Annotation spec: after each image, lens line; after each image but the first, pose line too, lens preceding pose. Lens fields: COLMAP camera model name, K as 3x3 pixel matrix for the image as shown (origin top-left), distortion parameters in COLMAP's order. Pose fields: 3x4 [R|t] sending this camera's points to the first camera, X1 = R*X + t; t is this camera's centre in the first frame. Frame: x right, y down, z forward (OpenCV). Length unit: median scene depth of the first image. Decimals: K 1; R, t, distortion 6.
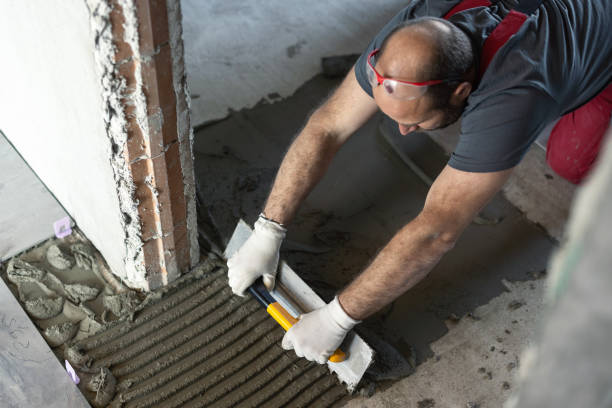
lens RADIAL K [[842.4, 0, 306.0], [0, 842.4, 204.0], [0, 0, 1]] dist [0.014782, 0.114803]
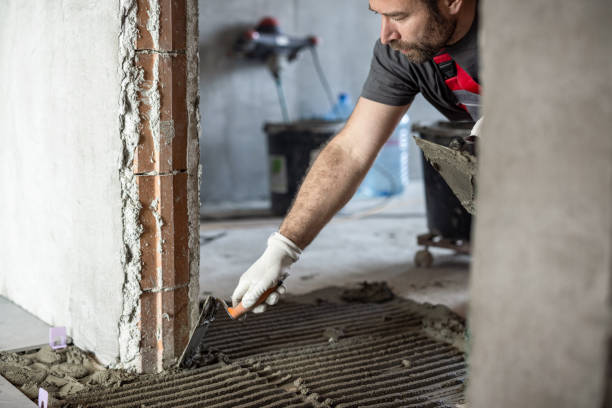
lens RADIAL K [[842.4, 0, 306.0], [0, 842.4, 204.0], [0, 0, 1]] dist [0.014782, 0.114803]
pose [[0.999403, -0.020798, -0.027571, 0.023974], [0.000345, 0.804287, -0.594241, 0.594556], [0.034534, 0.593877, 0.803814, 0.199674]]
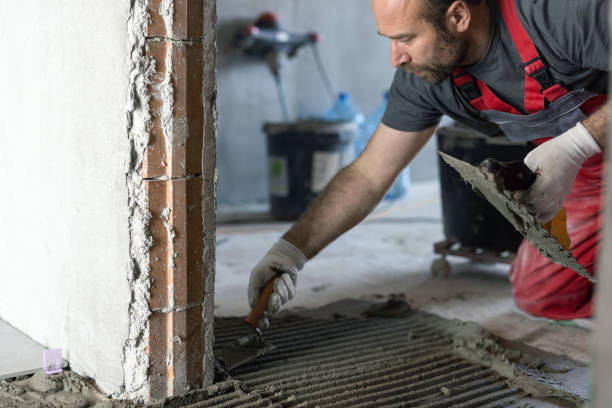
lens RADIAL K [[842.4, 0, 306.0], [0, 842.4, 204.0], [0, 0, 1]] dist [0.014782, 0.114803]
pose [[0.999800, -0.018042, -0.008605, -0.031798], [0.009388, 0.803878, -0.594720, 0.513641], [0.017648, 0.594520, 0.803887, 0.291352]]
